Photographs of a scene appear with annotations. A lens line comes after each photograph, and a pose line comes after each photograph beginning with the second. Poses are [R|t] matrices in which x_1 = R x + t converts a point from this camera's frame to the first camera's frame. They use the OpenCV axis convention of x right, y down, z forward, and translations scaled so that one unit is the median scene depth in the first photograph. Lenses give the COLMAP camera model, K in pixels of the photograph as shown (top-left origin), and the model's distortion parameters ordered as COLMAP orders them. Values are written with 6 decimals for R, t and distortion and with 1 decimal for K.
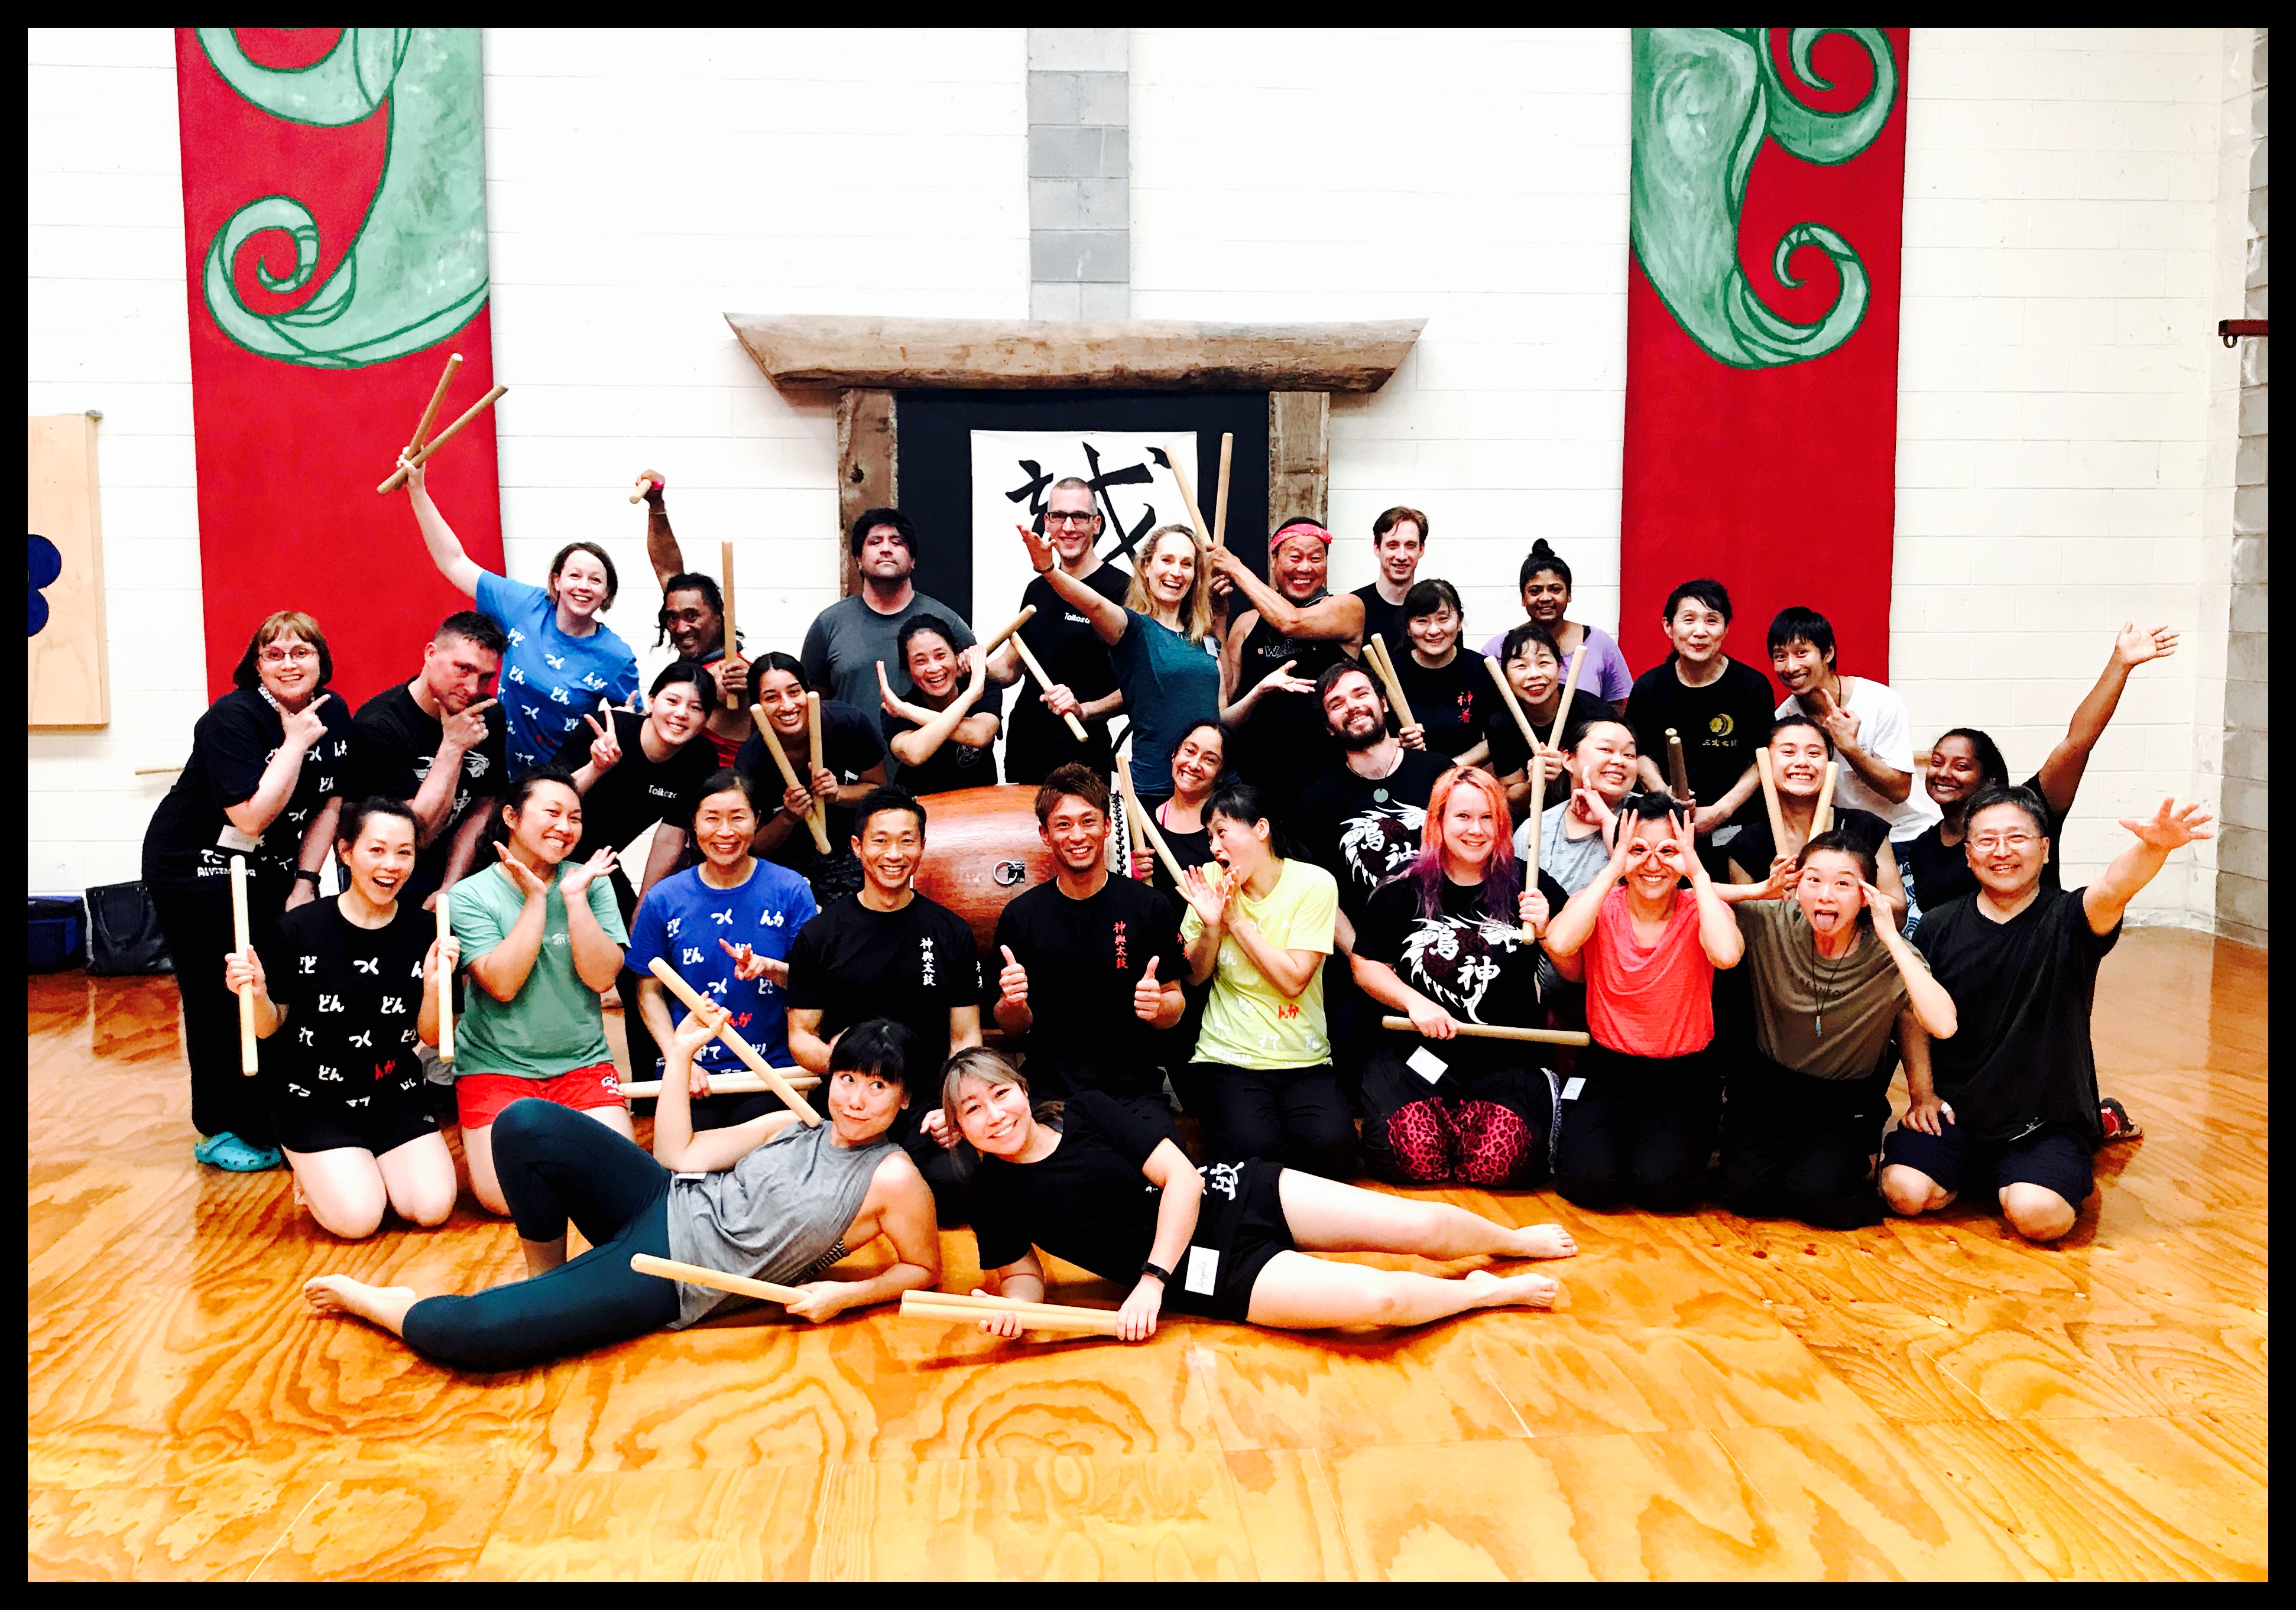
lens RADIAL K [[1936.2, 0, 1130.8], [0, 1936.2, 785.3], [0, 0, 1]] dist [-0.002510, 0.021993]
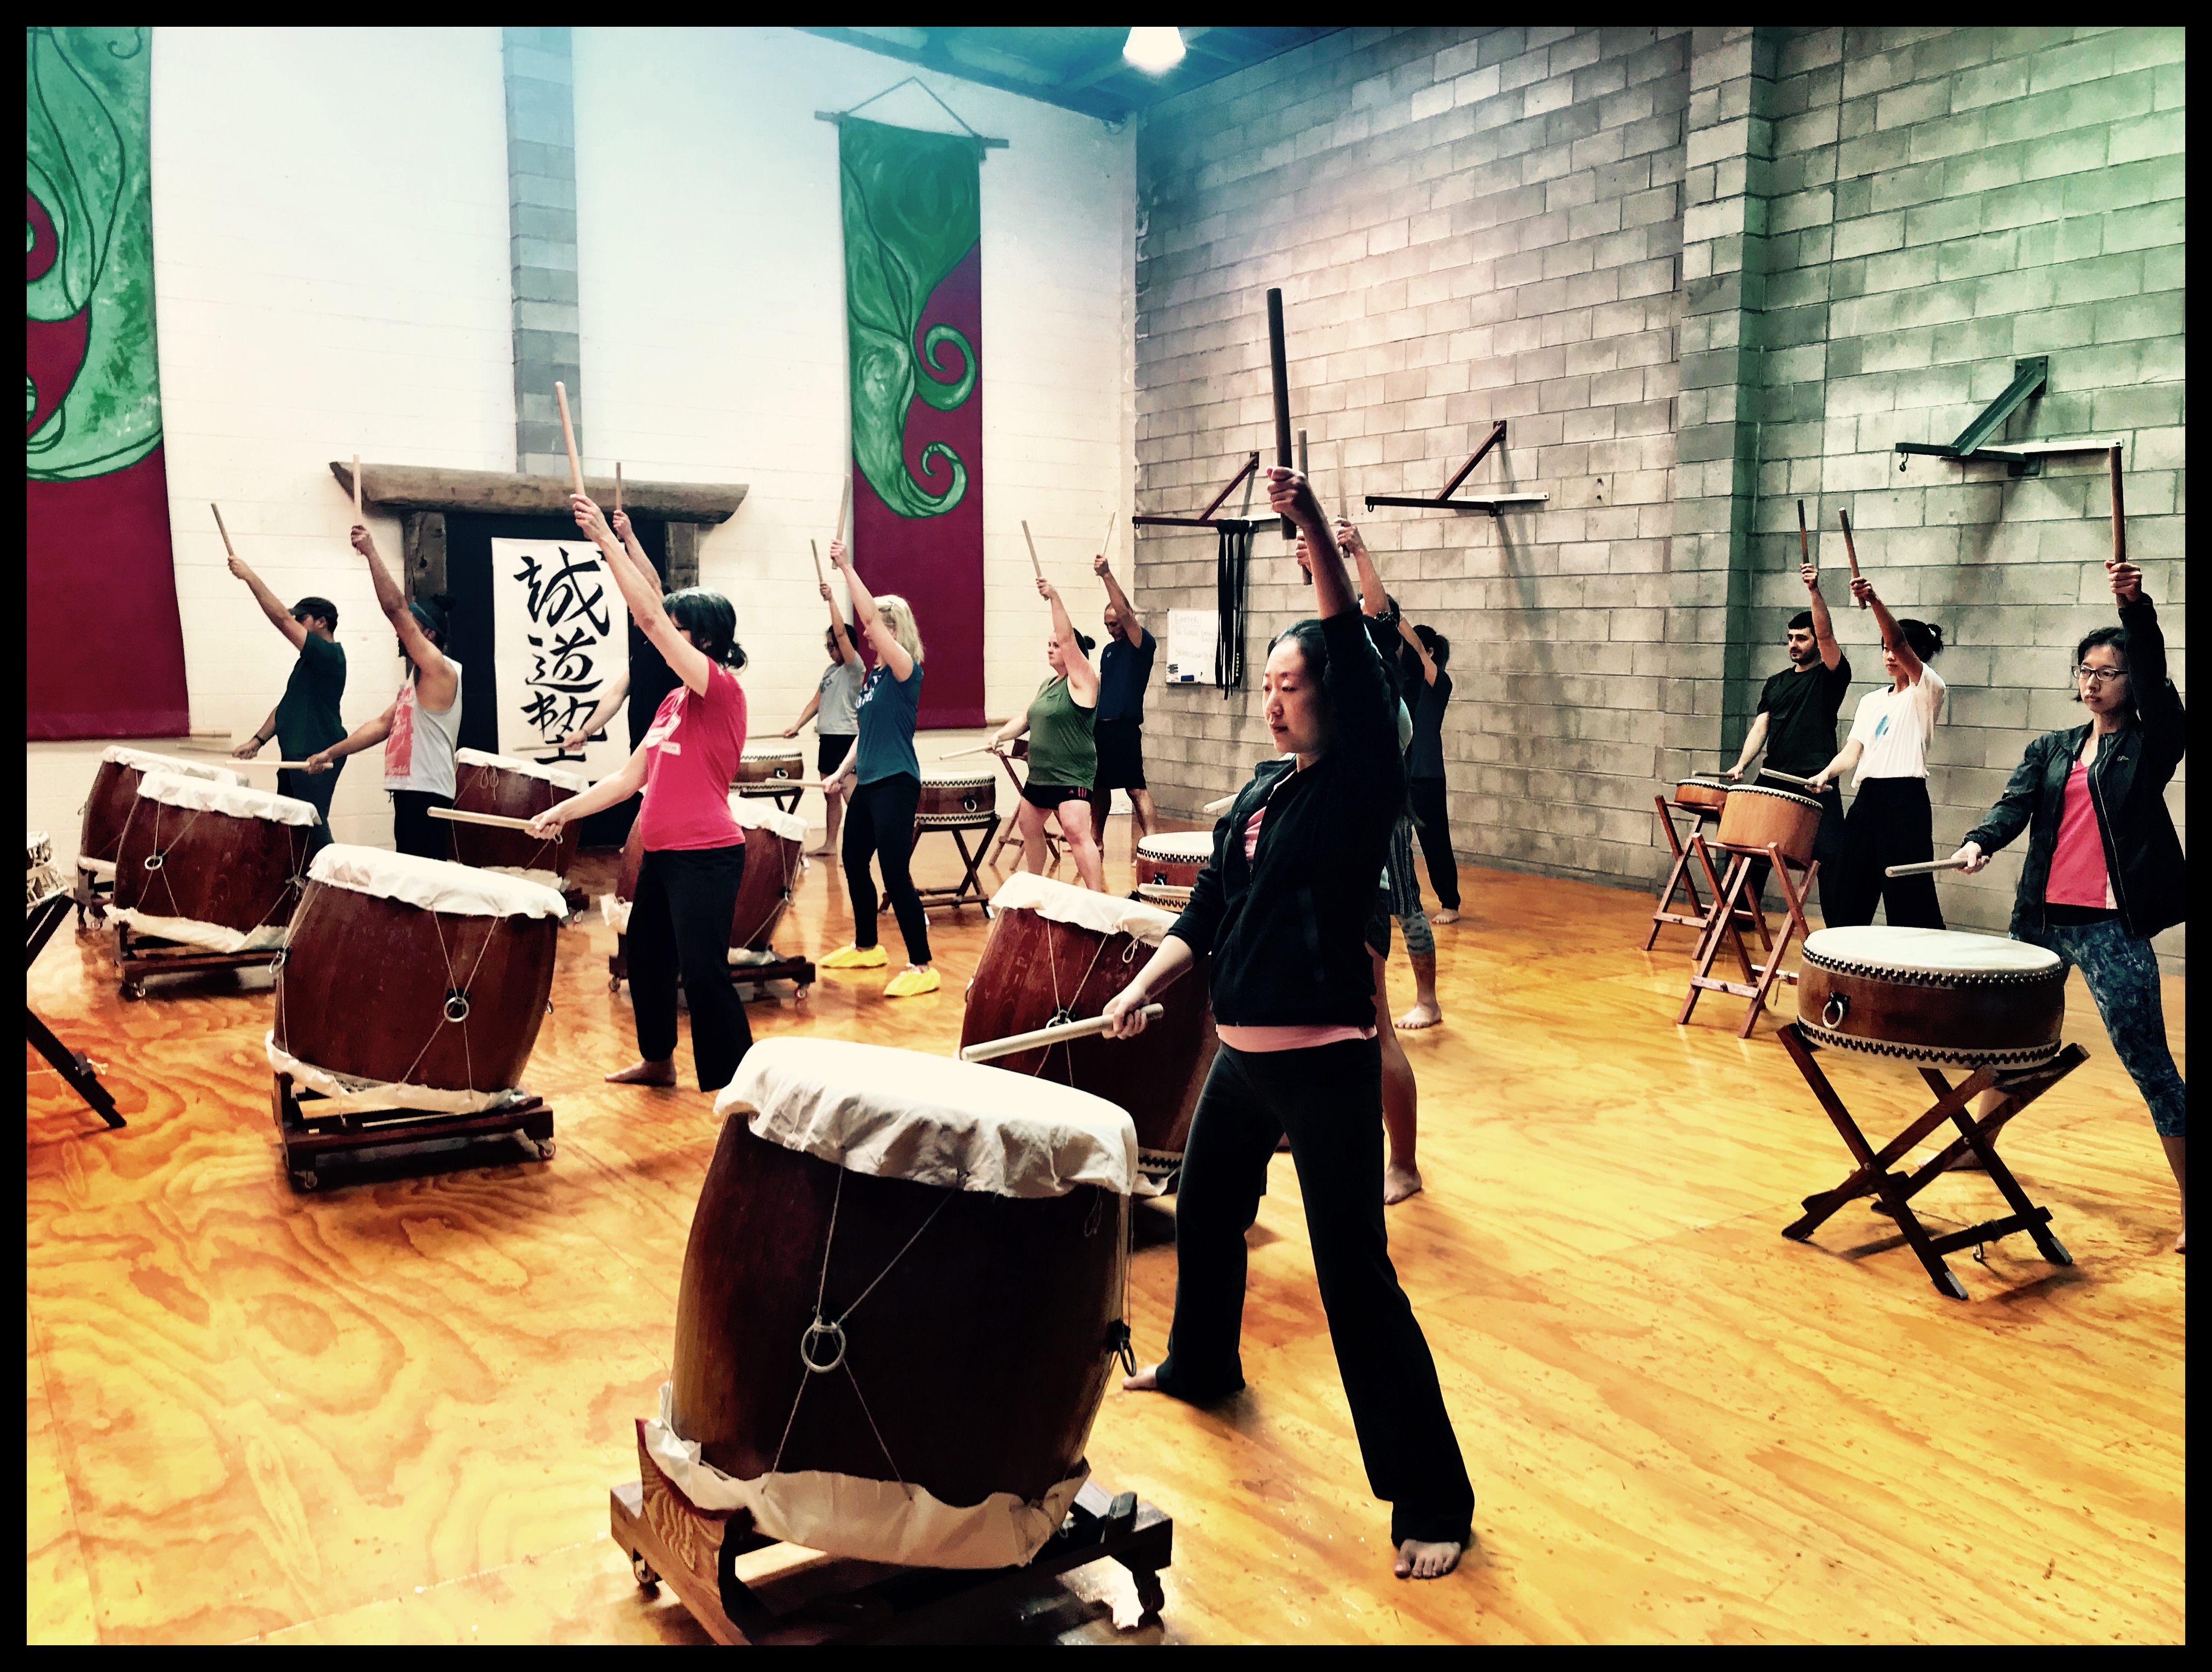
lens RADIAL K [[1768.0, 0, 1105.4], [0, 1768.0, 828.7], [0, 0, 1]] dist [0.021580, -0.009682]
pose [[0.871243, -0.044983, 0.488787, -0.383326], [0.041067, 0.998981, 0.018737, 0.062546], [-0.489131, 0.003749, 0.872202, -0.606020]]
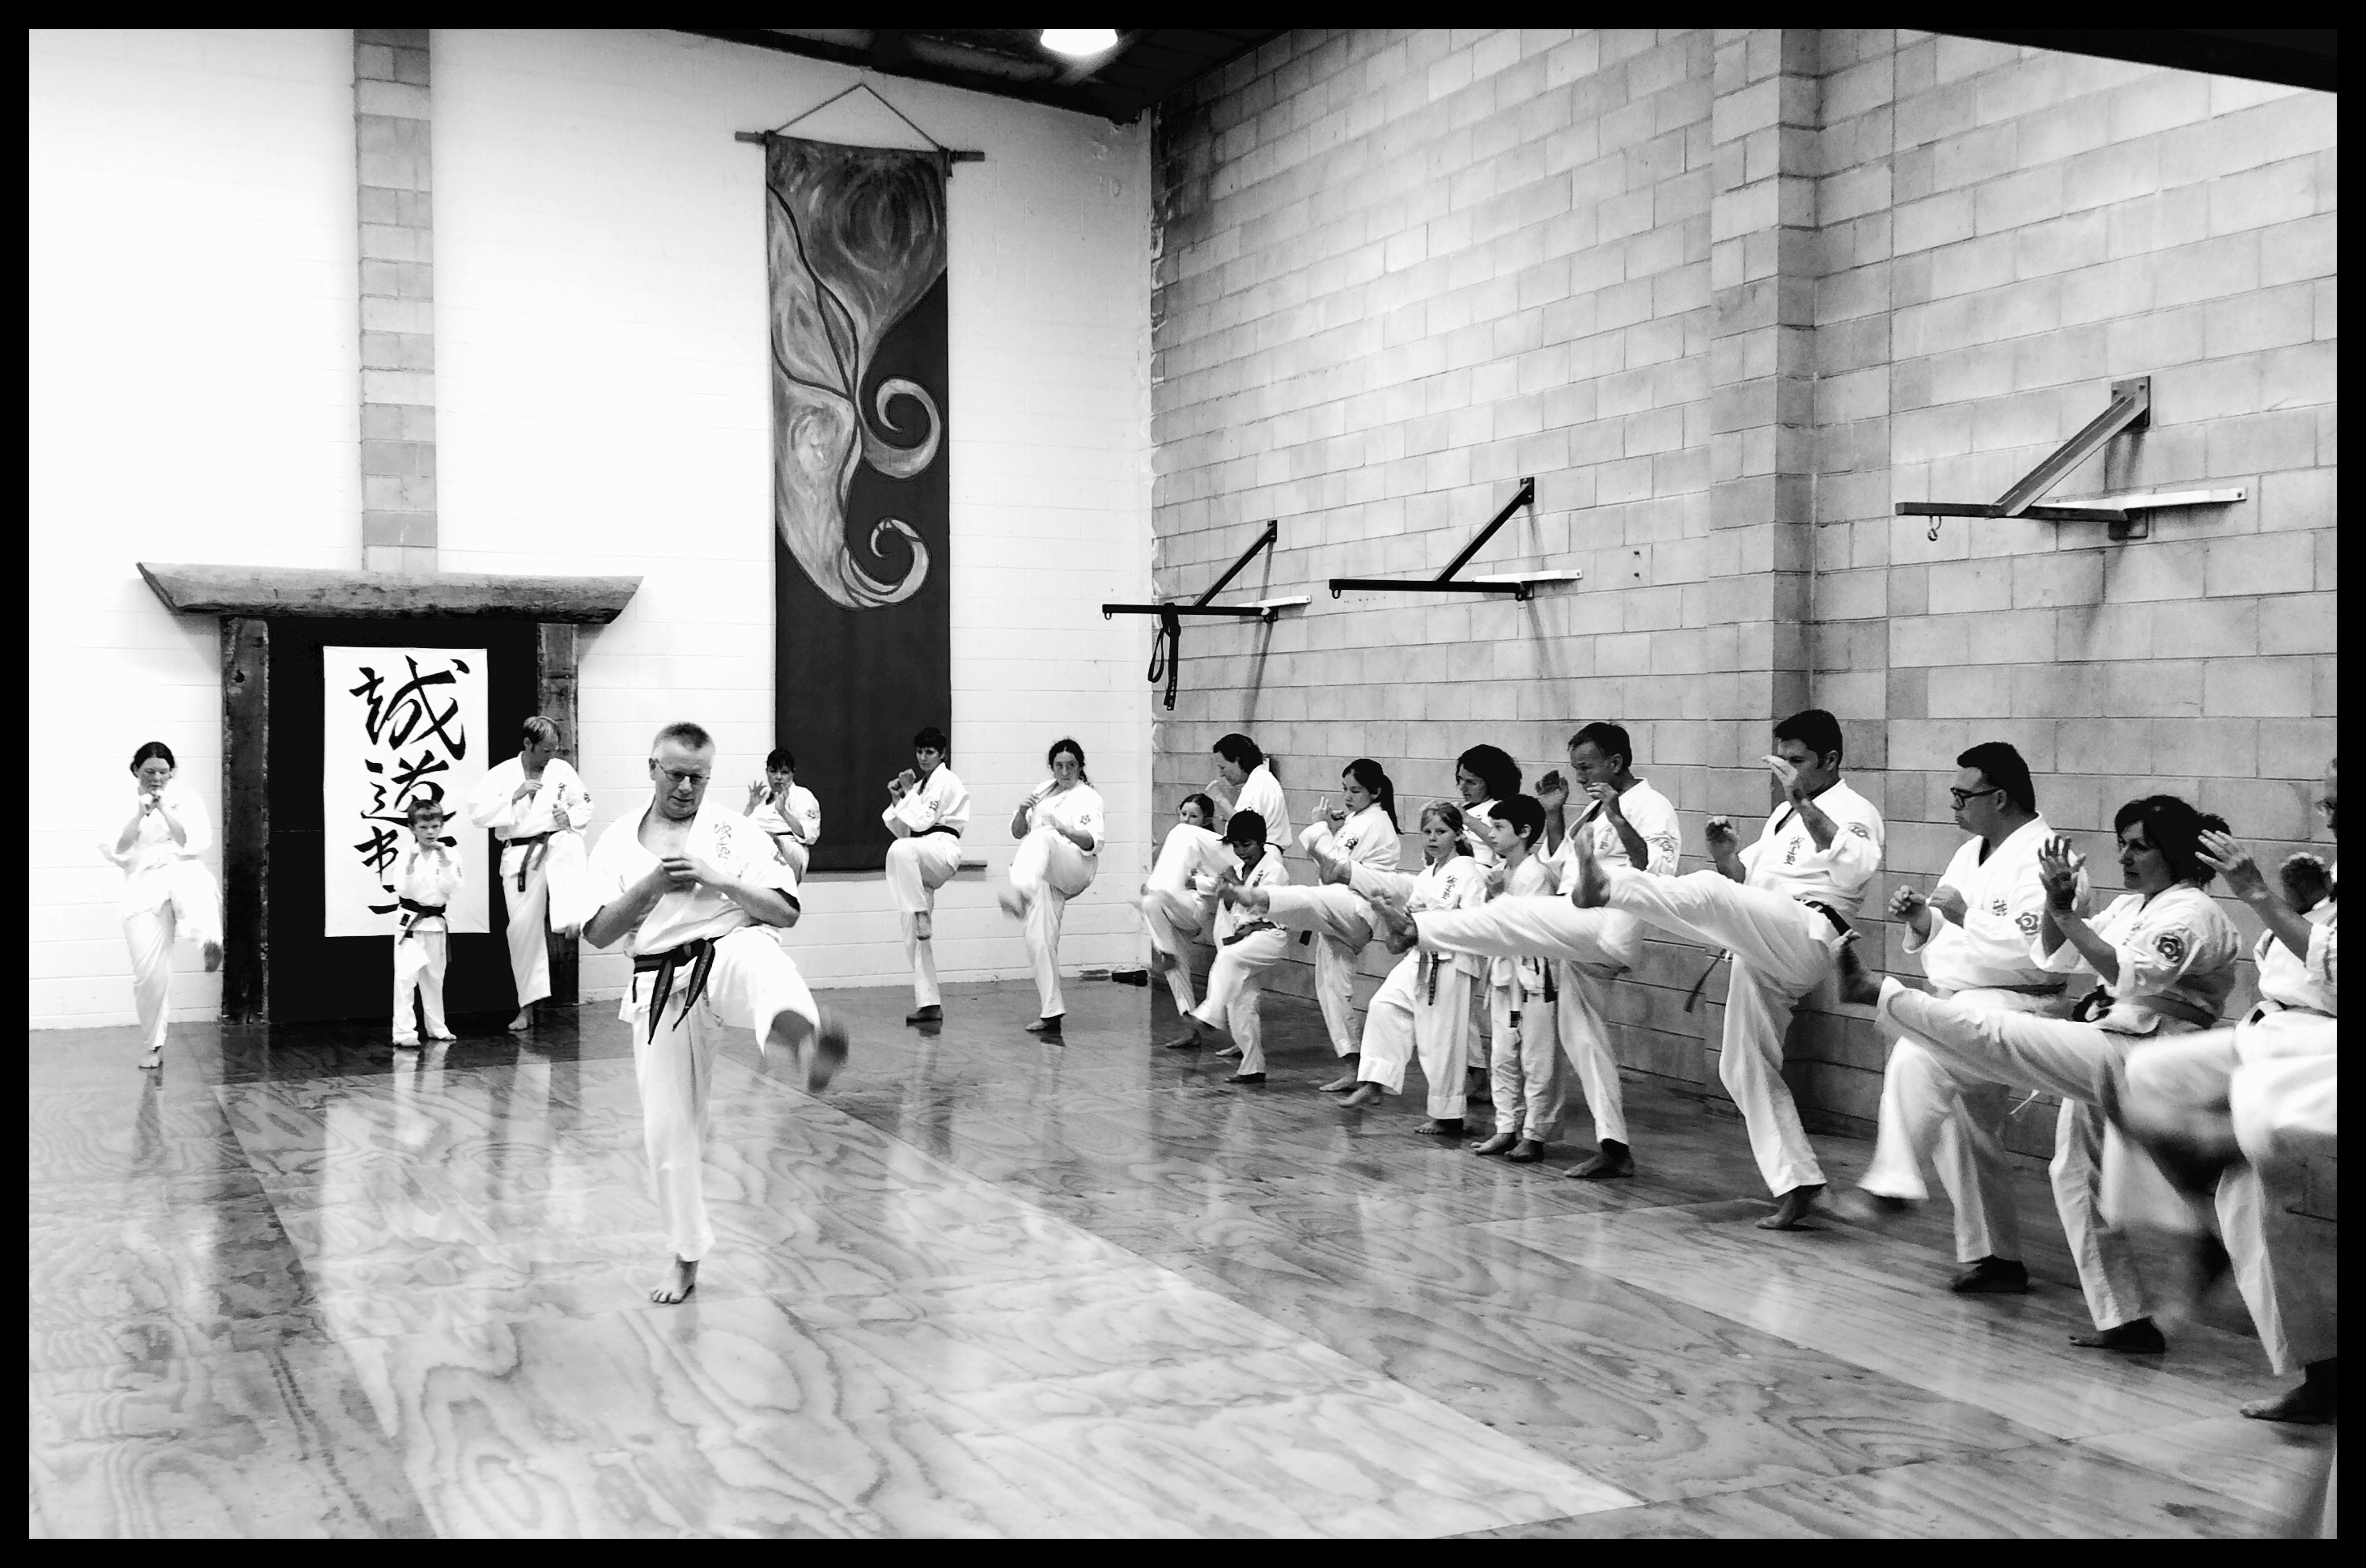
lens RADIAL K [[2246.0, 0, 998.8], [0, 2246.0, 777.9], [0, 0, 1]] dist [0.095396, 0.000000]
pose [[0.948266, -0.005190, 0.317436, -0.141659], [0.031162, 0.996560, -0.076795, 0.057076], [-0.315945, 0.082714, 0.945165, -0.728146]]
